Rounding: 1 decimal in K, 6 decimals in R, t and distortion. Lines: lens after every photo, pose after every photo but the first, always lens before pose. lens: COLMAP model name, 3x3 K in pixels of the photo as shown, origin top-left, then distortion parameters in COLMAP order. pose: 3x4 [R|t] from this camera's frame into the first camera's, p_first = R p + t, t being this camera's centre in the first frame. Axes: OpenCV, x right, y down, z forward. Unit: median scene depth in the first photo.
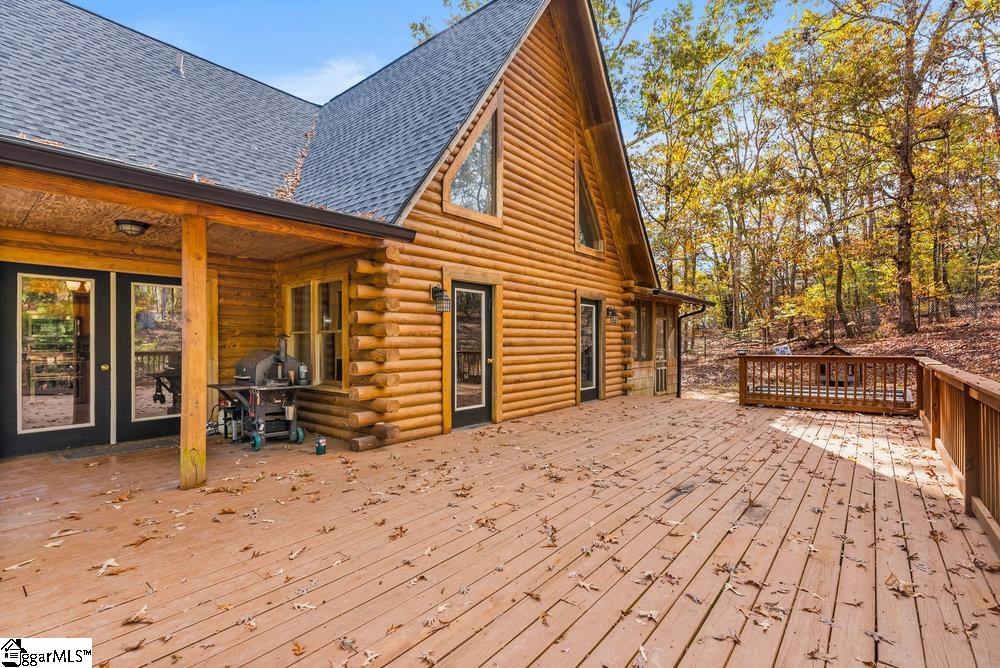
lens RADIAL K [[460.9, 0, 500.9], [0, 460.9, 339.0], [0, 0, 1]] dist [-0.007030, -0.000165]
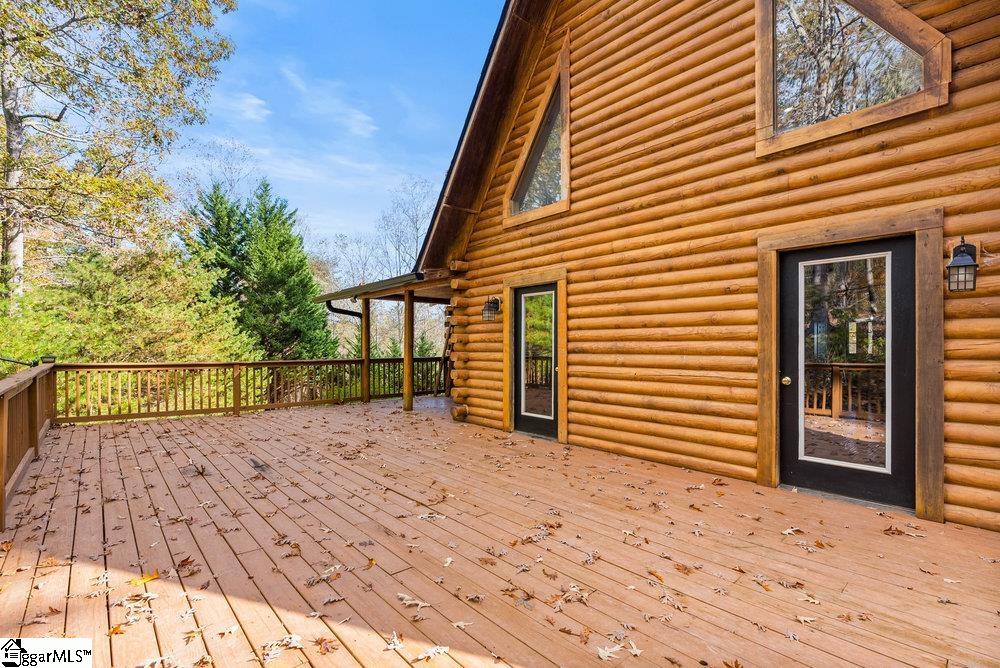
lens RADIAL K [[460.9, 0, 502.6], [0, 460.9, 344.1], [0, 0, 1]] dist [-0.007030, -0.000165]
pose [[-0.155579, -0.004162, -0.987815, 0.791361], [0.003504, 0.999983, -0.004765, 0.003457], [0.987817, -0.004202, -0.155562, 0.957826]]
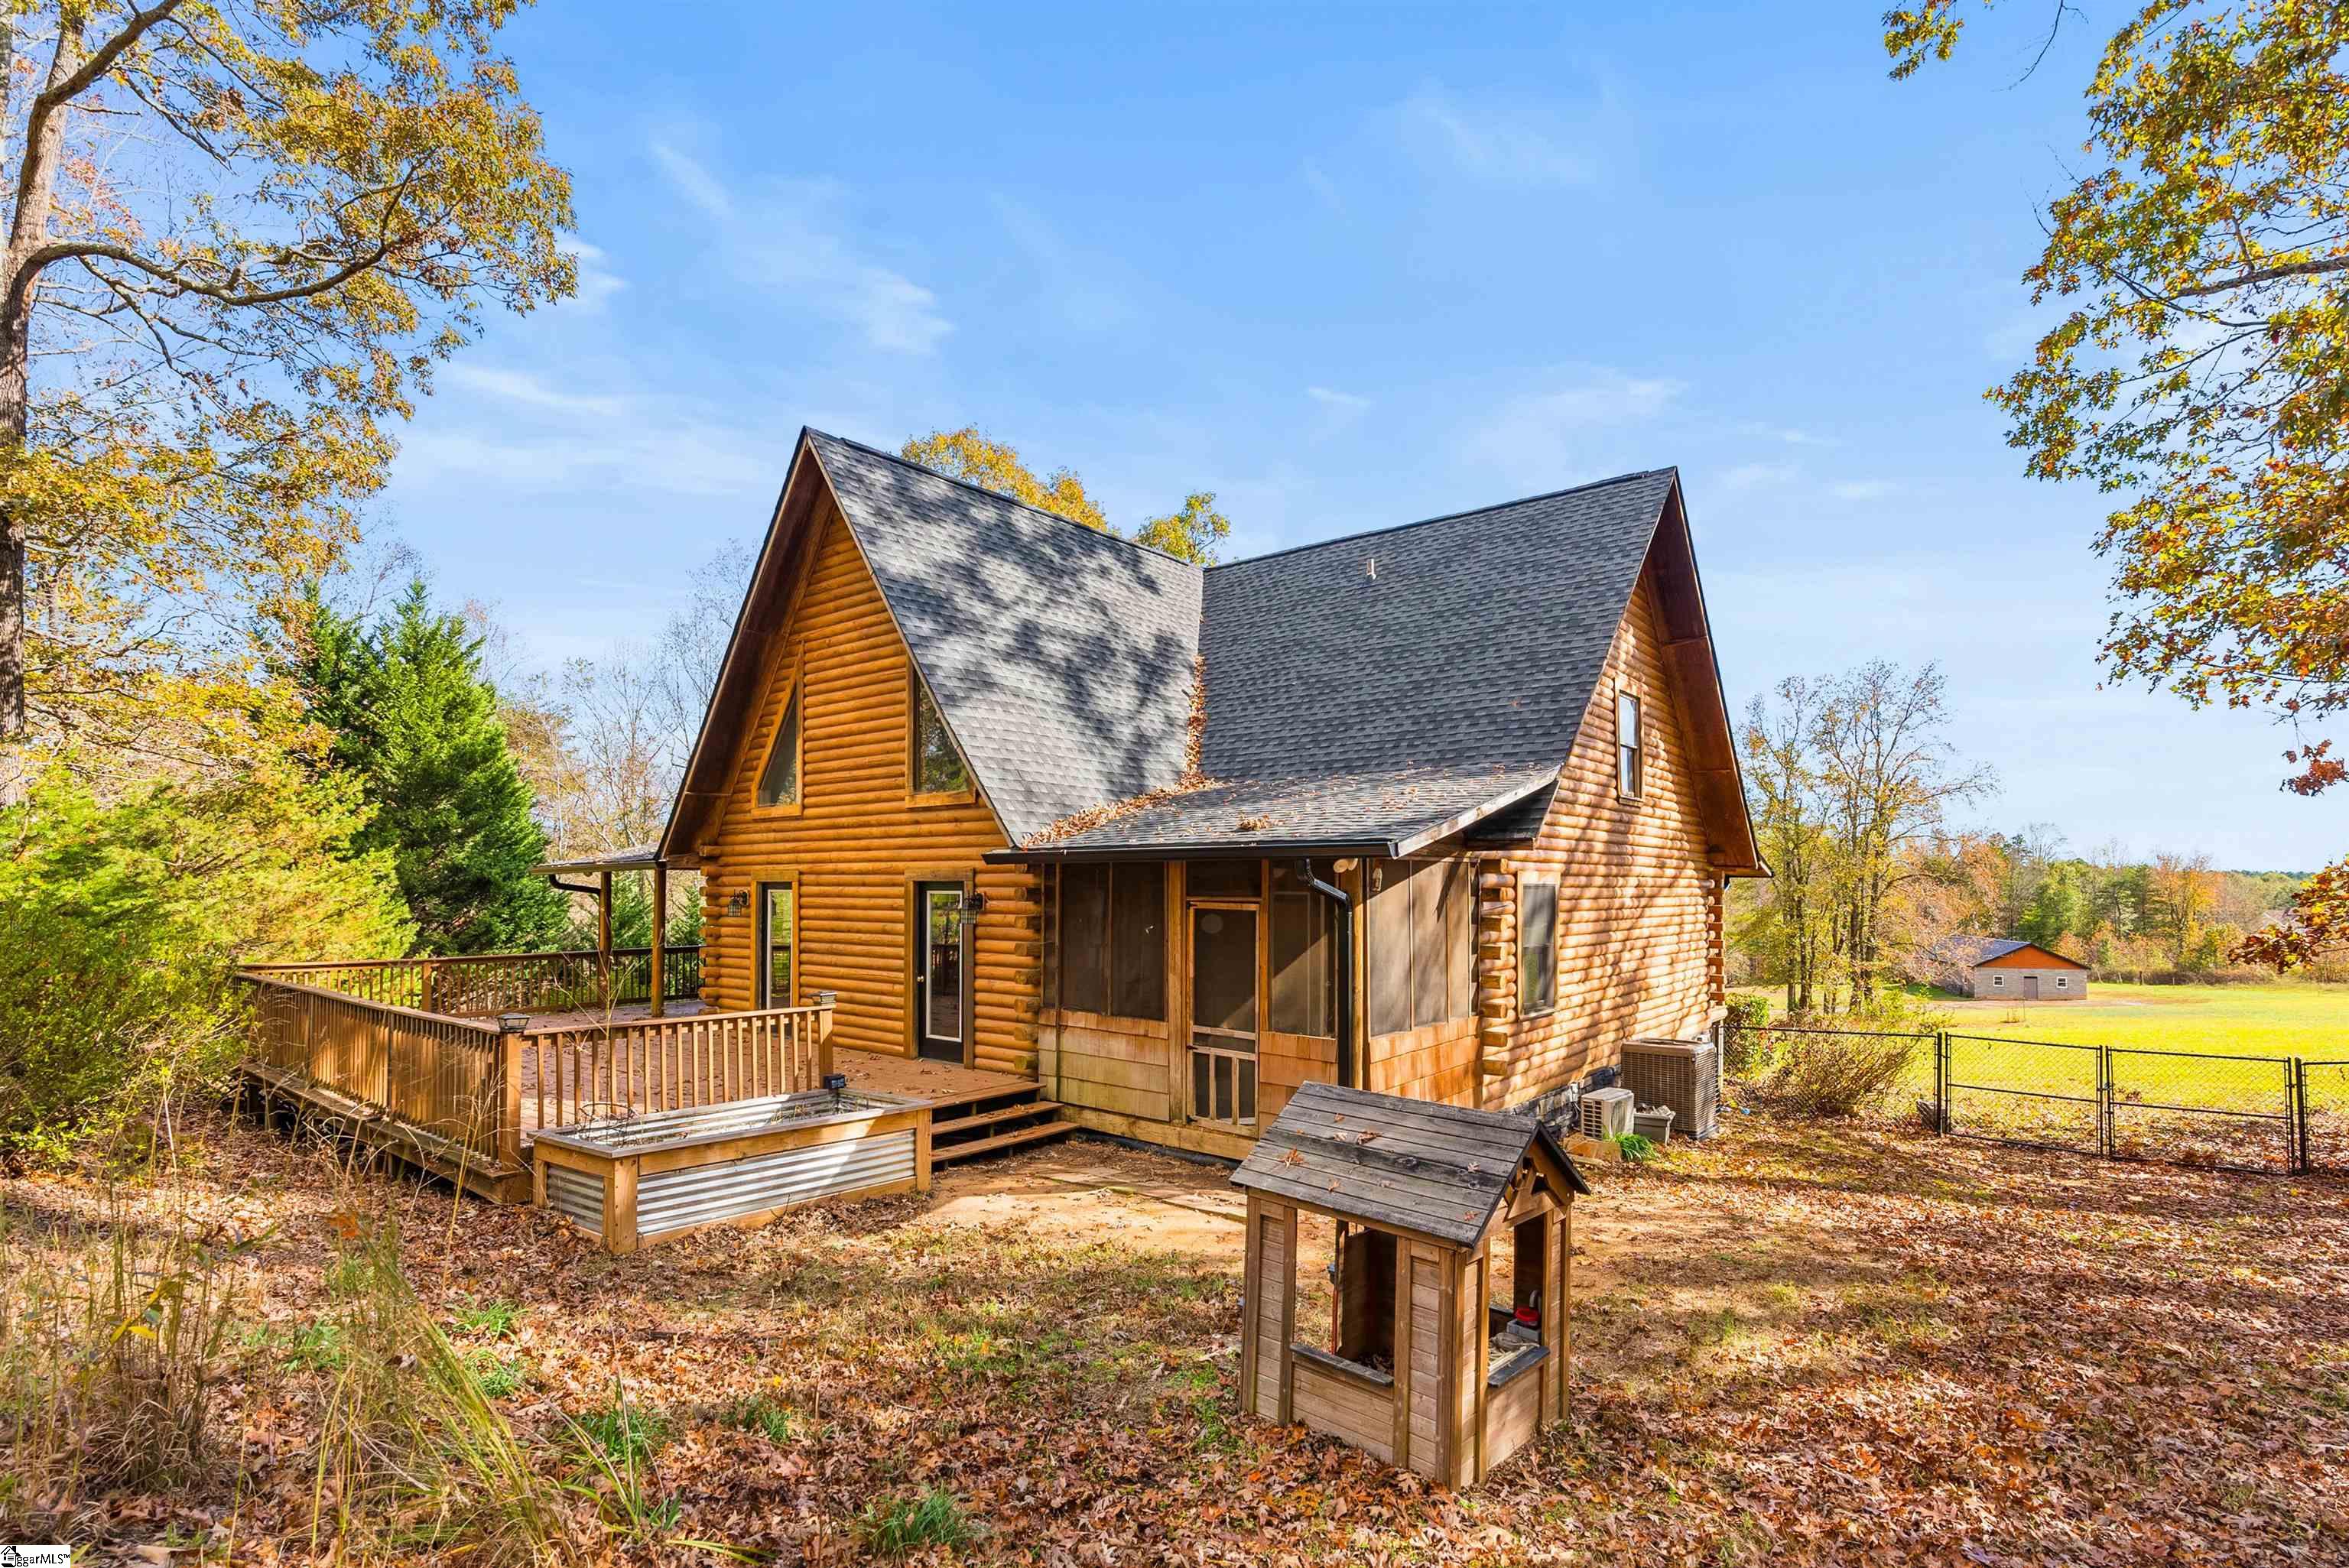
lens RADIAL K [[1220.6, 0, 1202.1], [0, 1220.6, 863.4], [0, 0, 1]] dist [-0.000613, -0.000215]
pose [[-0.022745, -0.017541, -0.999587, 2.127636], [-0.001053, 0.999846, -0.017522, -0.103779], [0.999741, 0.000654, -0.022760, 1.698748]]
